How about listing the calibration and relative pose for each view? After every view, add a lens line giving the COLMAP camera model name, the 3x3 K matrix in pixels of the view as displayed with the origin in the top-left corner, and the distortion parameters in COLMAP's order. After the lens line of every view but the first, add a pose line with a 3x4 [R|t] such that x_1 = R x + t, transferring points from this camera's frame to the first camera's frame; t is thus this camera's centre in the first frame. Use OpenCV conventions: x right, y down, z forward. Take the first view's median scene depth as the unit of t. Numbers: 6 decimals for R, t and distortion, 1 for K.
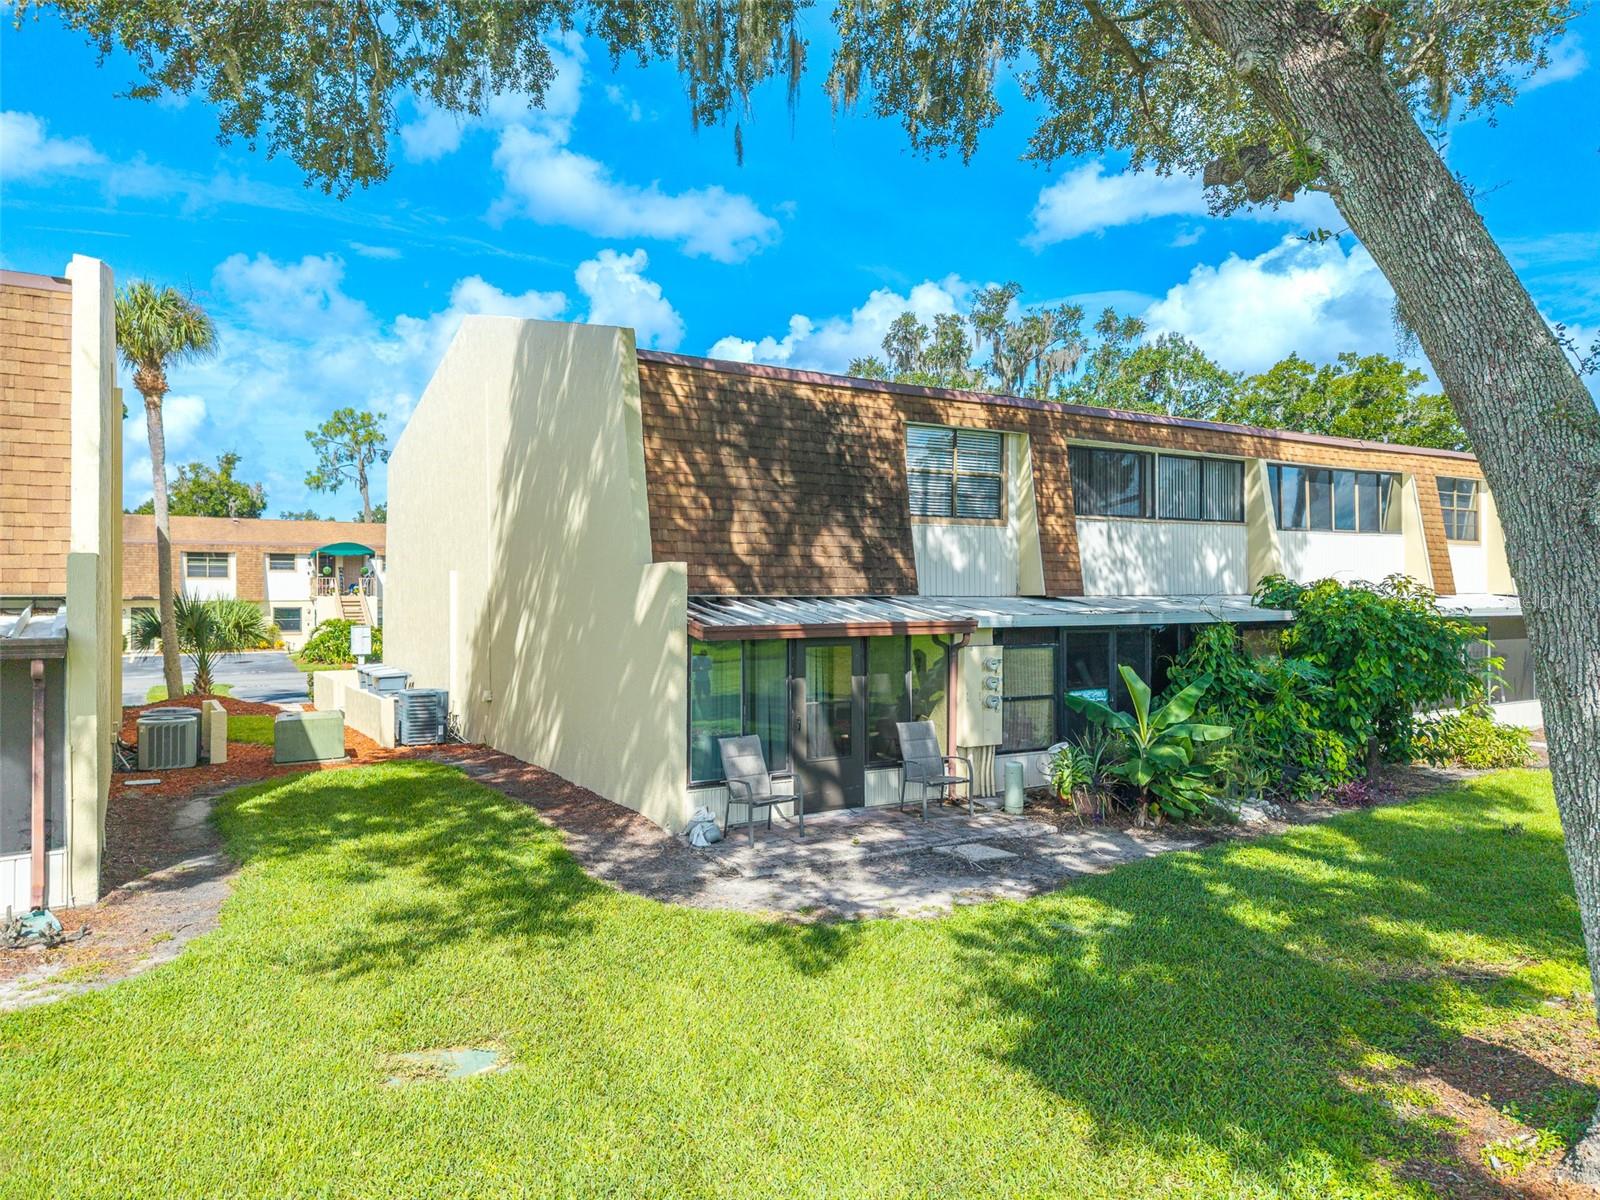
lens RADIAL K [[1075.4, 0, 800.0], [0, 1075.4, 600.0], [0, 0, 1]] dist [0.233364, -0.394999]
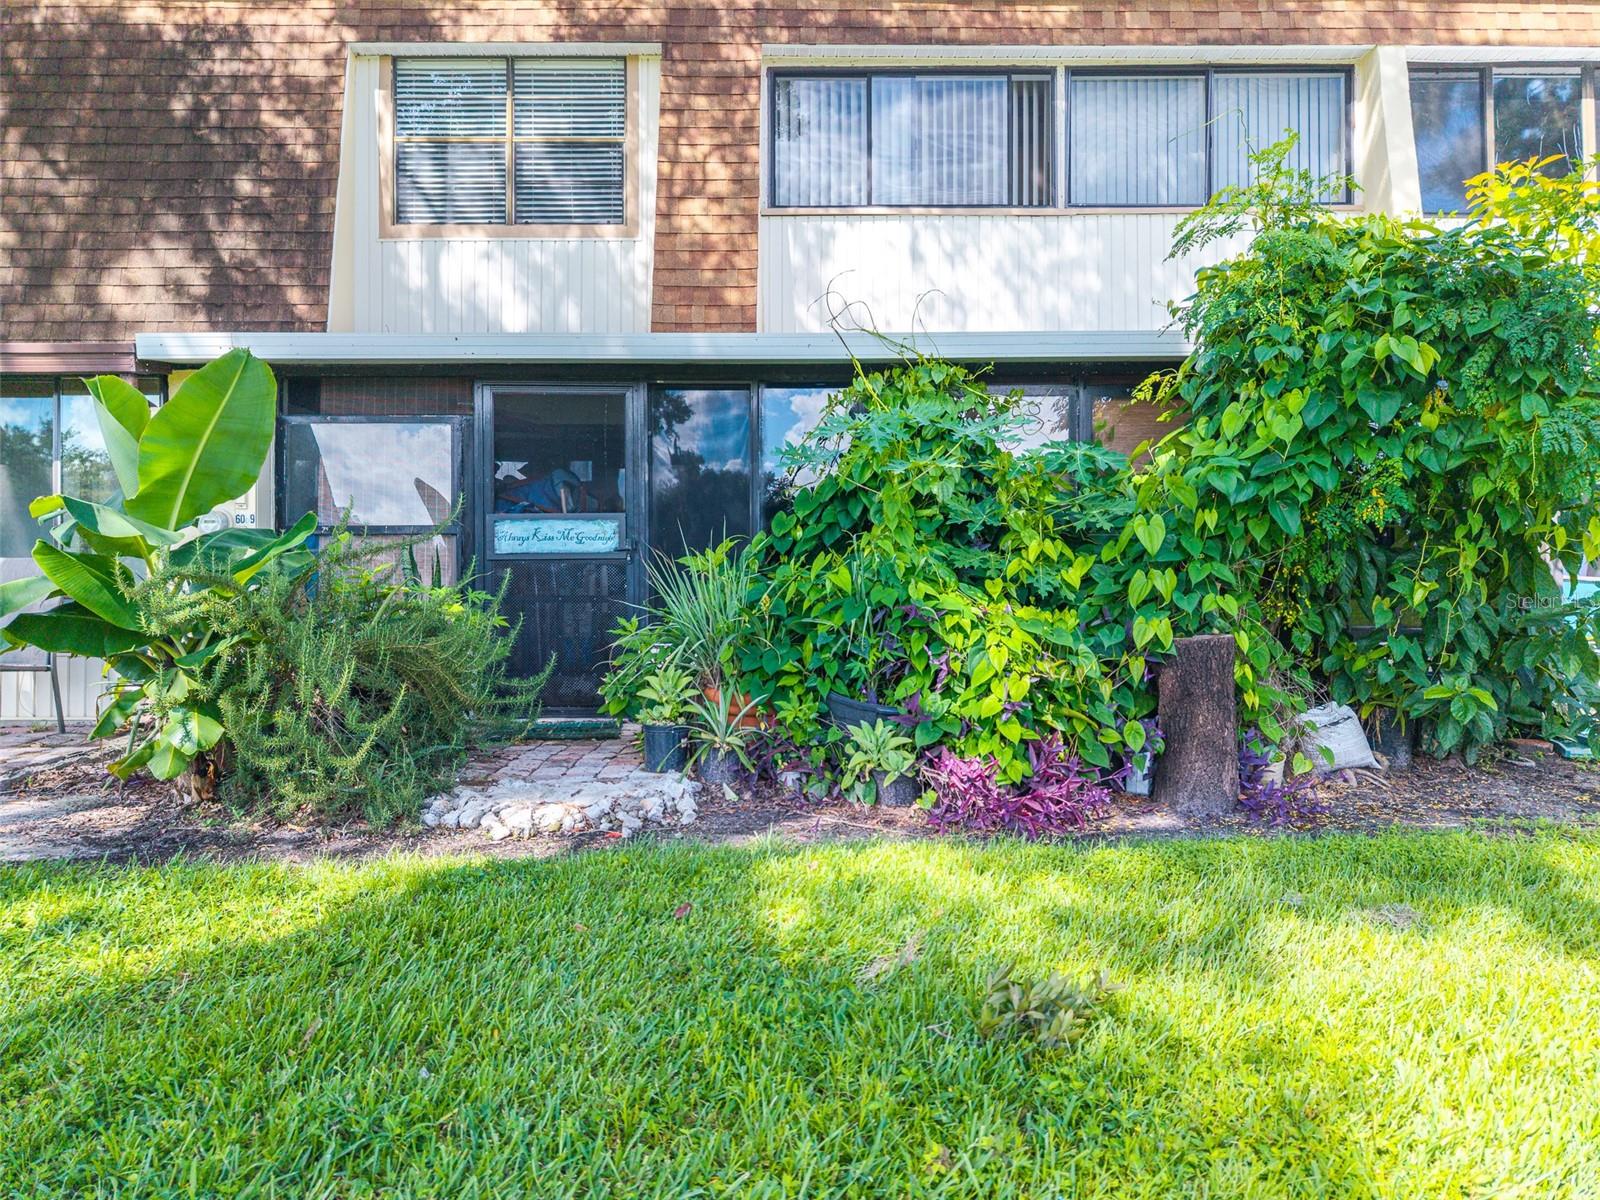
lens RADIAL K [[1077.9, 0, 800.0], [0, 1077.9, 600.0], [0, 0, 1]] dist [0.038962, -0.026010]
pose [[0.847876, -0.001750, -0.530192, 0.588619], [0.001395, 0.999998, -0.001070, 0.115994], [0.530193, 0.000168, 0.847877, 0.676421]]
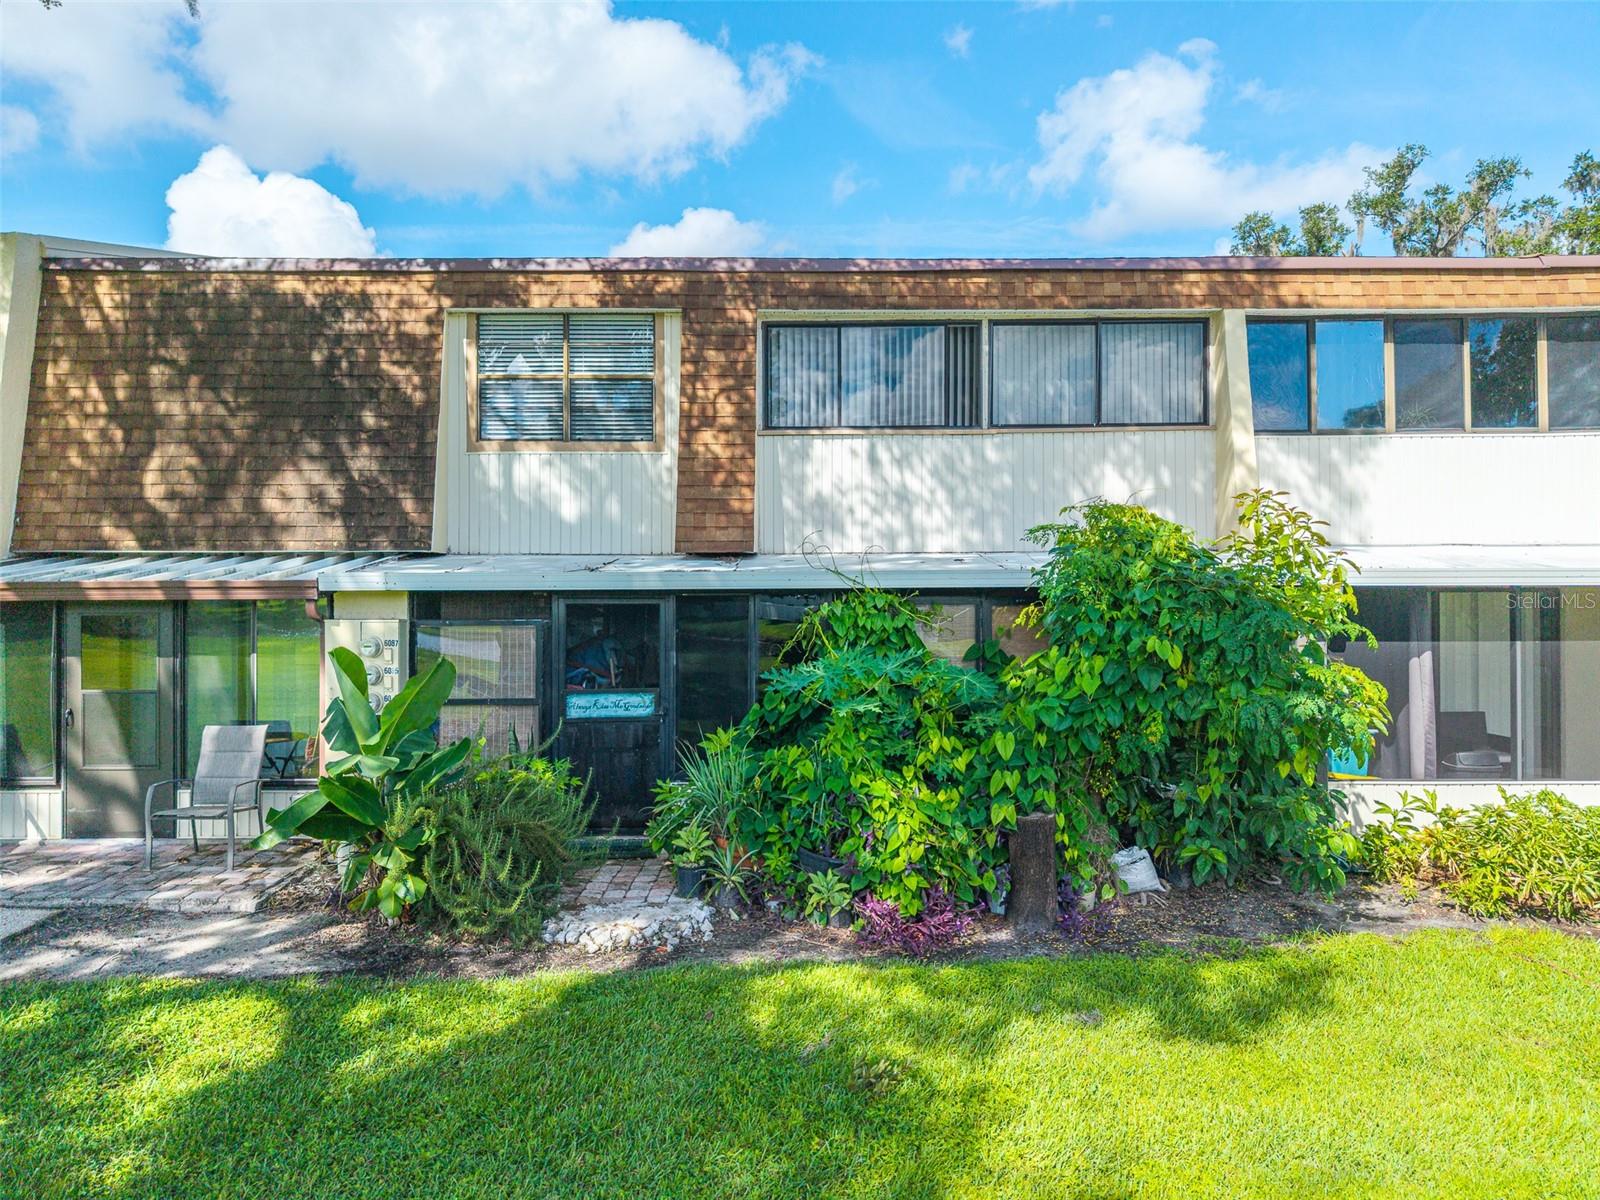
lens RADIAL K [[1077.9, 0, 800.0], [0, 1077.9, 600.0], [0, 0, 1]] dist [0.038962, -0.026010]
pose [[0.846389, -0.003721, -0.532552, 0.691077], [0.002476, 0.999992, -0.003051, 0.030746], [0.532559, 0.001263, 0.846392, 0.533408]]
